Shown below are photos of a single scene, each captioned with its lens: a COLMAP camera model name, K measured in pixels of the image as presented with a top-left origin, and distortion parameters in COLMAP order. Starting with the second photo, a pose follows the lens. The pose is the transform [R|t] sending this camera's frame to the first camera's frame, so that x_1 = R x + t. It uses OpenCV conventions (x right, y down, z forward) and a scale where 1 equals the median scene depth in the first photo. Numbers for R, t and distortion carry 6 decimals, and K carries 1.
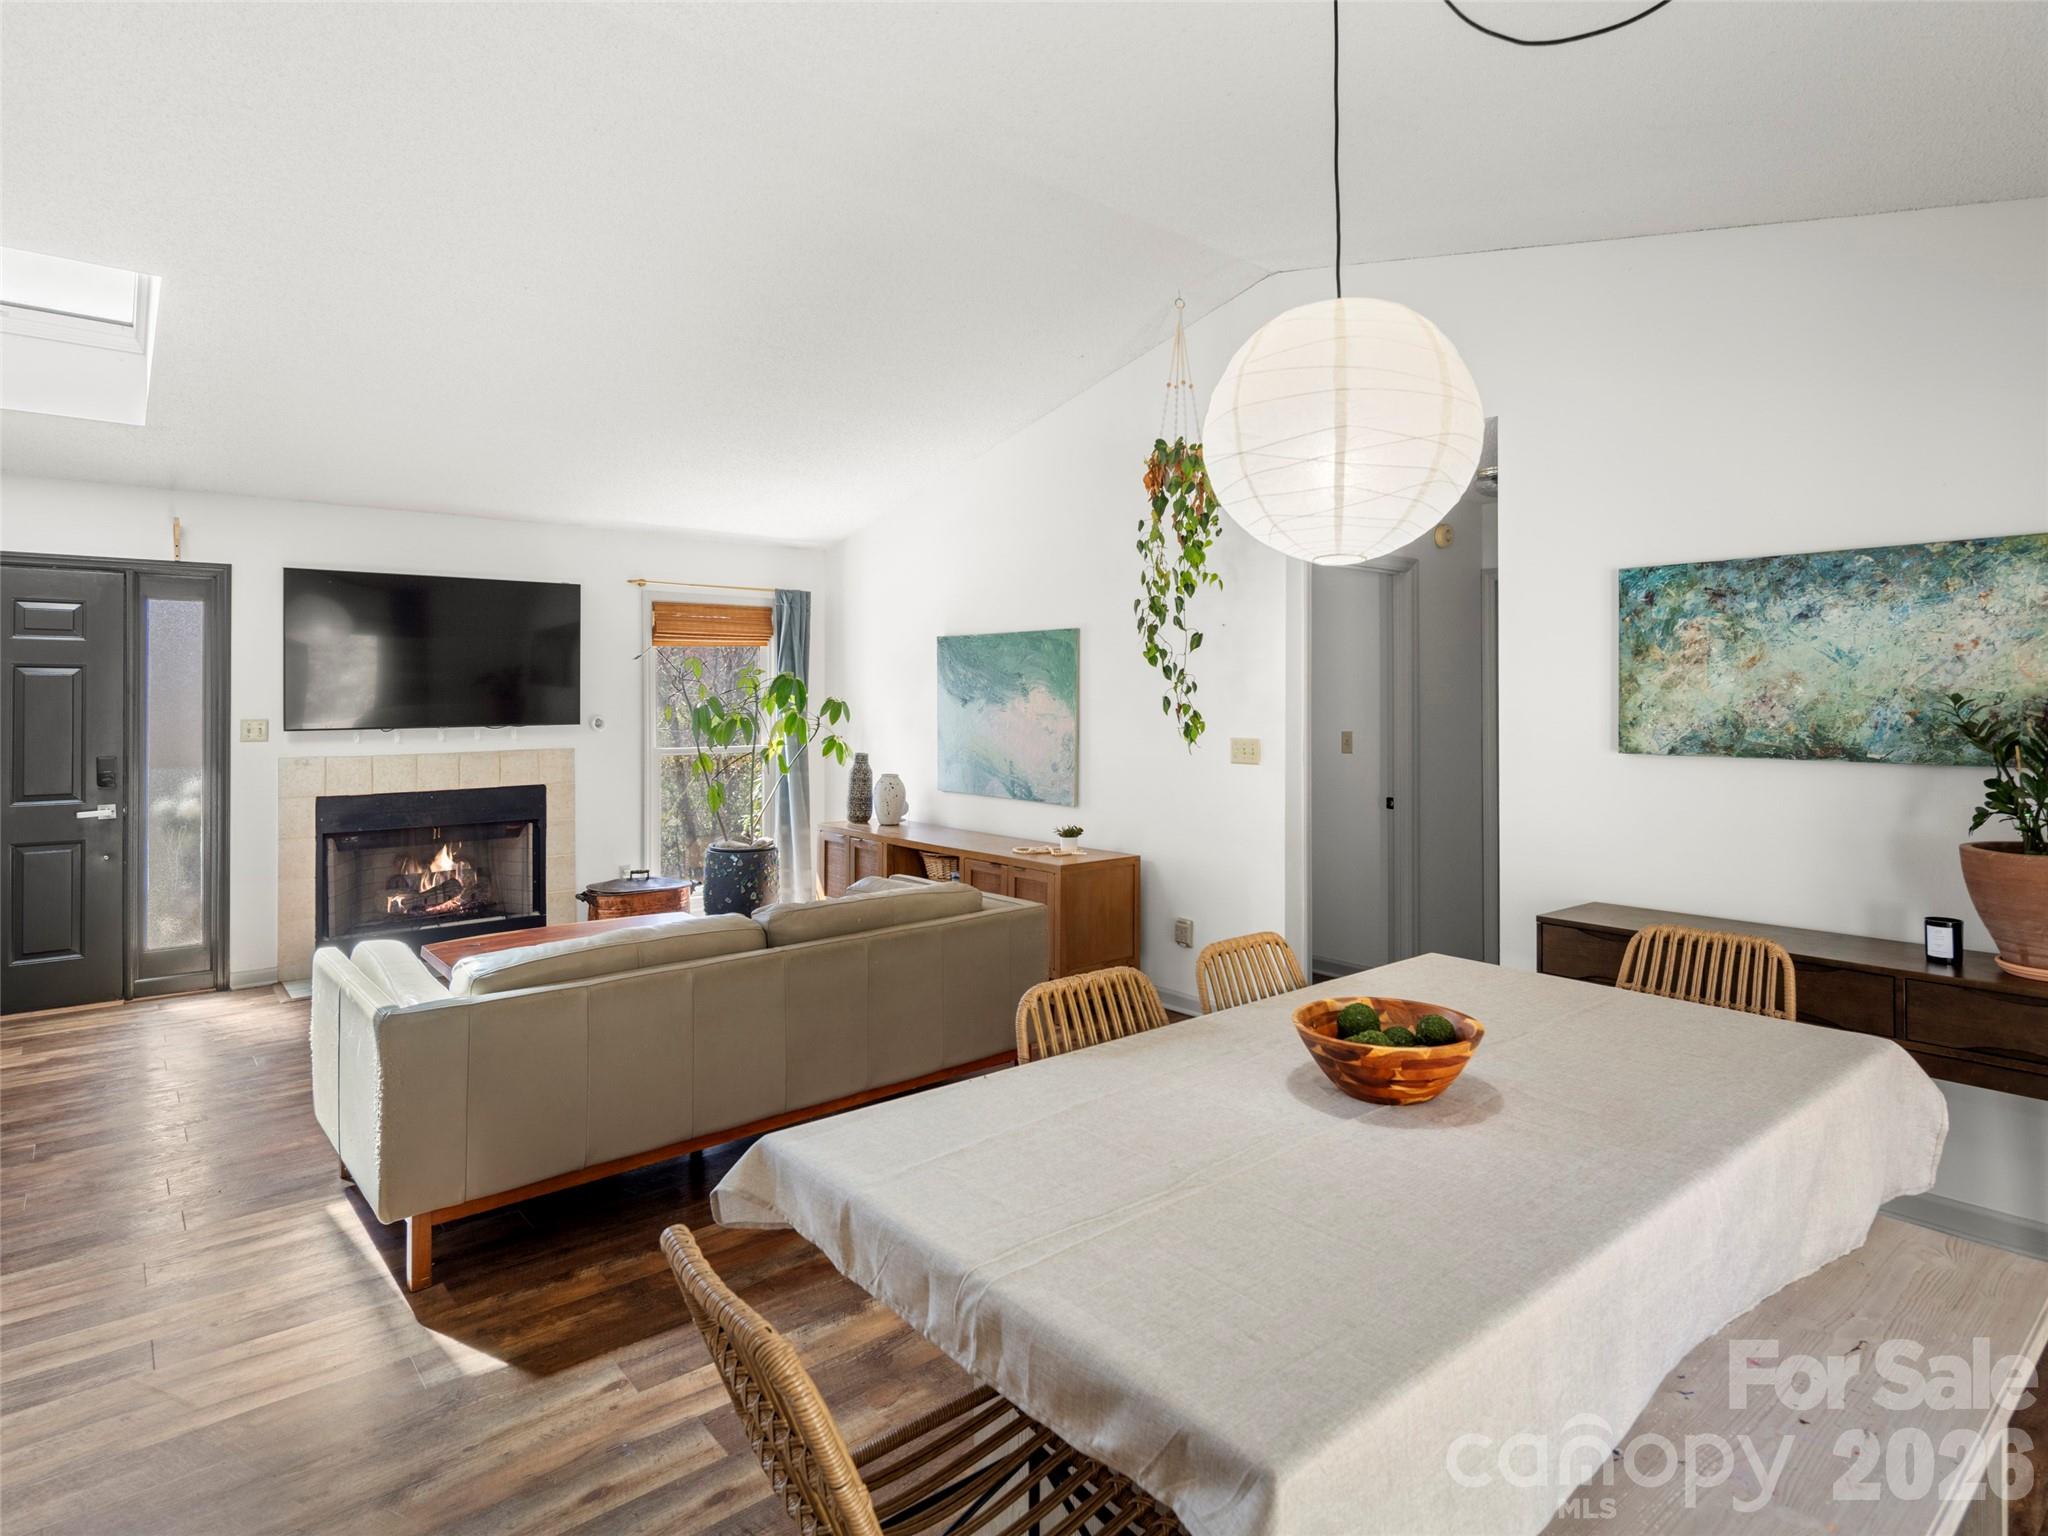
lens RADIAL K [[1120.5, 0, 1067.3], [0, 1120.5, 699.4], [0, 0, 1]] dist [0.003525, -0.006441]
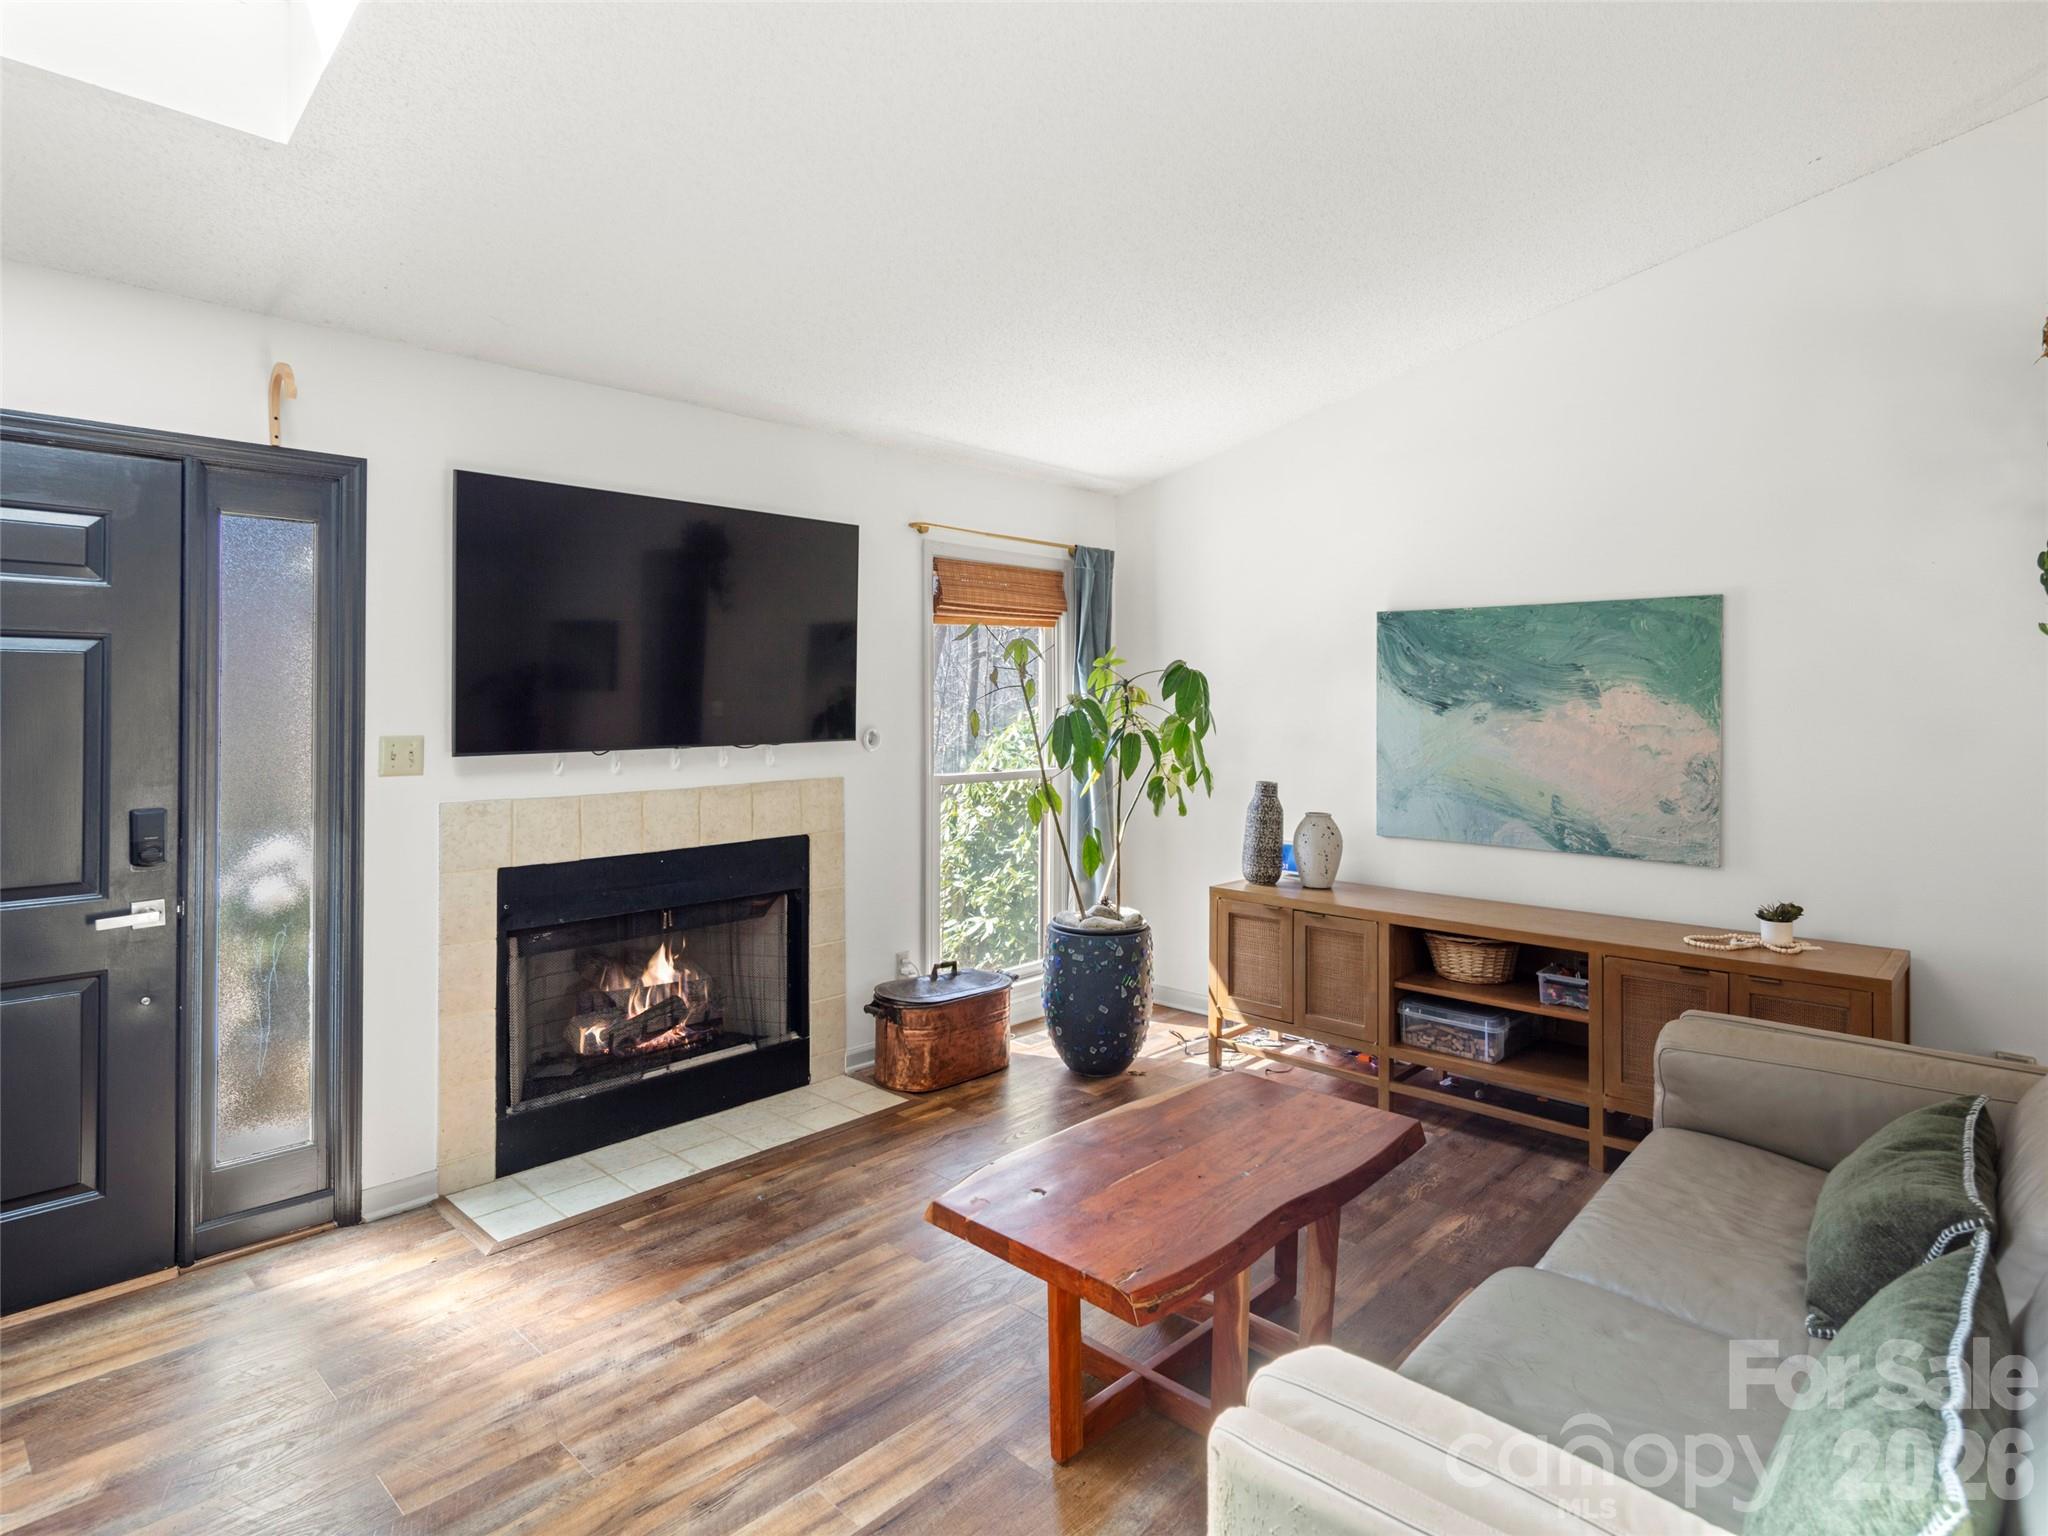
lens RADIAL K [[1120.5, 0, 1041.3], [0, 1120.5, 691.1], [0, 0, 1]] dist [0.003525, -0.006441]
pose [[0.992964, 0.003446, 0.118366, -0.434377], [-0.001954, 0.999917, -0.012718, 0.001815], [-0.118400, 0.012397, 0.992889, 0.369175]]
